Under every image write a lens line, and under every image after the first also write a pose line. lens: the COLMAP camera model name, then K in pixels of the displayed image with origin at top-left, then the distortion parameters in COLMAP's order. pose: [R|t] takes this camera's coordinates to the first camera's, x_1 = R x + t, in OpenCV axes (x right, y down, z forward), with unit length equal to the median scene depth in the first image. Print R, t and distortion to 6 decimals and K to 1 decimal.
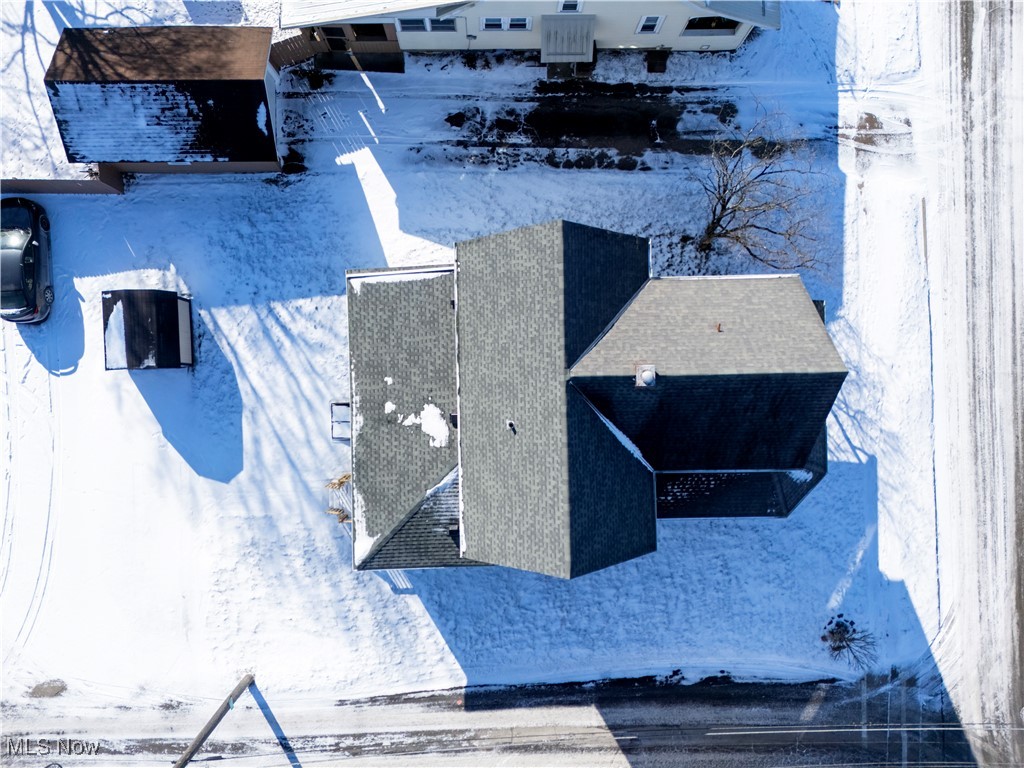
lens RADIAL K [[757.2, 0, 517.4], [0, 757.2, 382.7], [0, 0, 1]] dist [0.069660, -0.059016]
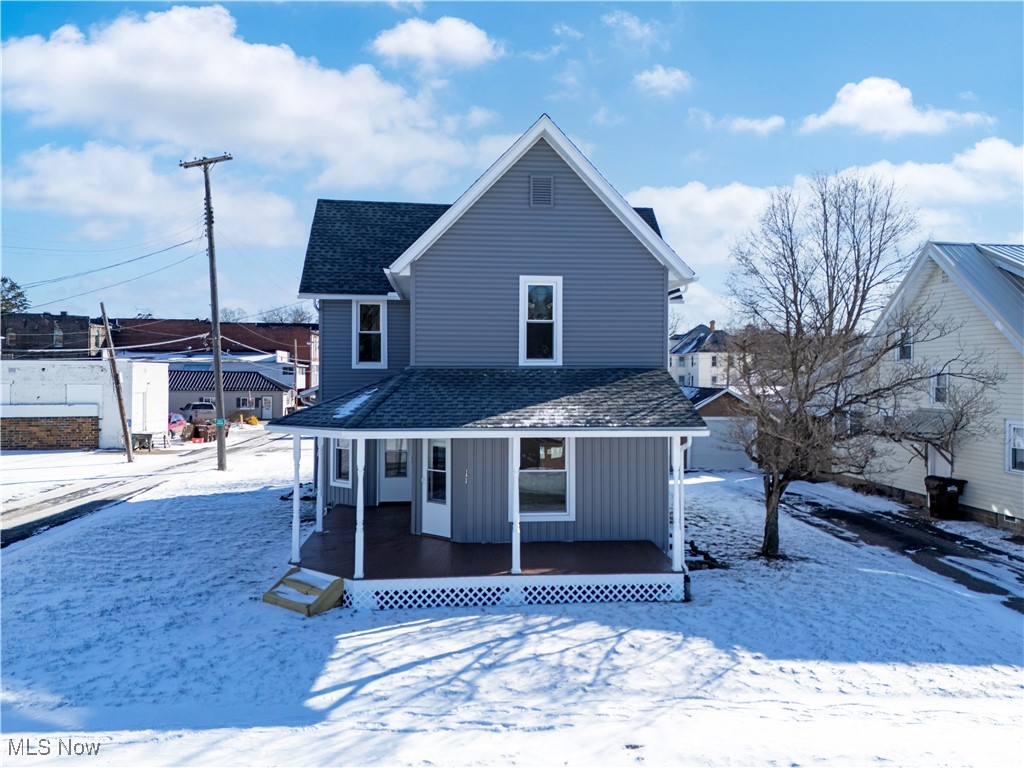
lens RADIAL K [[757.2, 0, 517.4], [0, 757.2, 382.7], [0, 0, 1]] dist [0.069660, -0.059016]
pose [[0.079693, -0.053097, -0.995404, 0.778333], [-0.996816, -0.006981, -0.079434, 0.045029], [-0.002731, 0.998565, -0.053484, 0.892367]]
